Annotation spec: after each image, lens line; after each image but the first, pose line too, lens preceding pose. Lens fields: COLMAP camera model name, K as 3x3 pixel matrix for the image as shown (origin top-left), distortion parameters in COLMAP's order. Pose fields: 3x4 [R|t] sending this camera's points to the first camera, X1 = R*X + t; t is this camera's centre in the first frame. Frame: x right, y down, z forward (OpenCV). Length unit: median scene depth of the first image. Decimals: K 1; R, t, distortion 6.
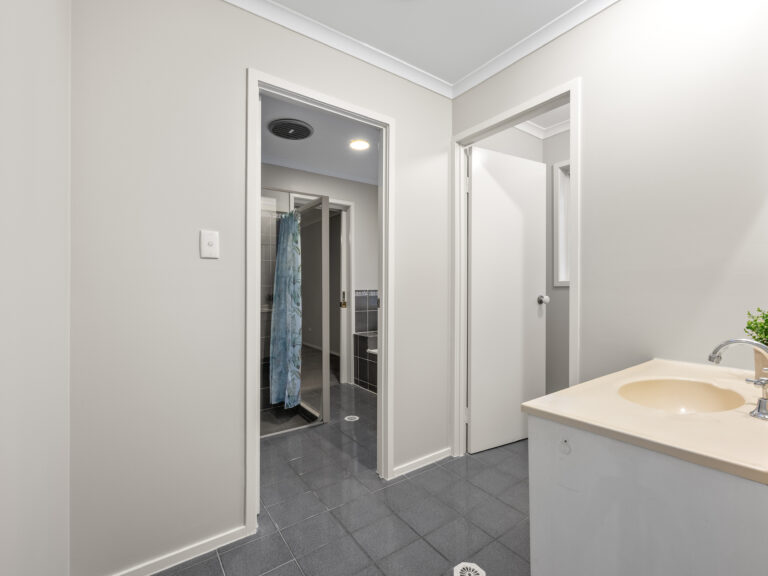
lens RADIAL K [[349.4, 0, 383.1], [0, 349.4, 288.4], [0, 0, 1]] dist [-0.001823, 0.000503]
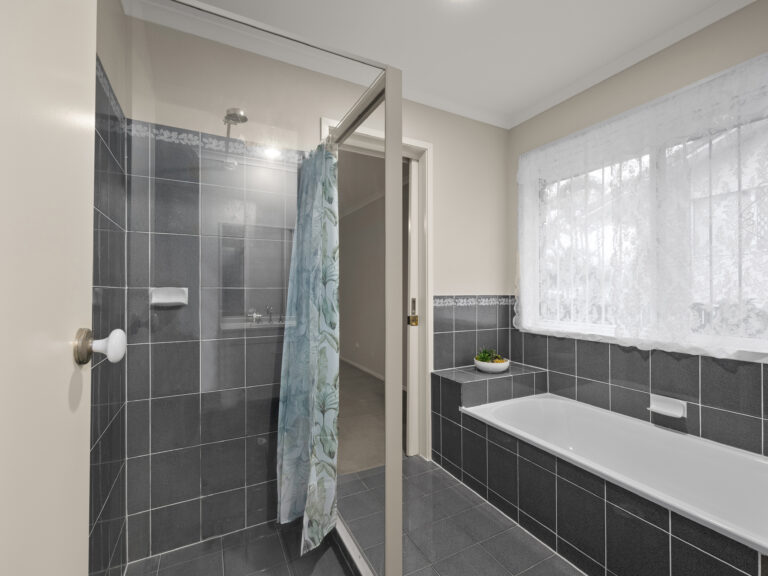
lens RADIAL K [[349.4, 0, 384.2], [0, 349.4, 288.1], [0, 0, 1]] dist [-0.001823, 0.000503]
pose [[0.991332, 0.003384, -0.131340, -0.105129], [-0.004437, 0.999960, -0.007726, -0.003821], [0.131308, 0.008242, 0.991307, 0.516099]]
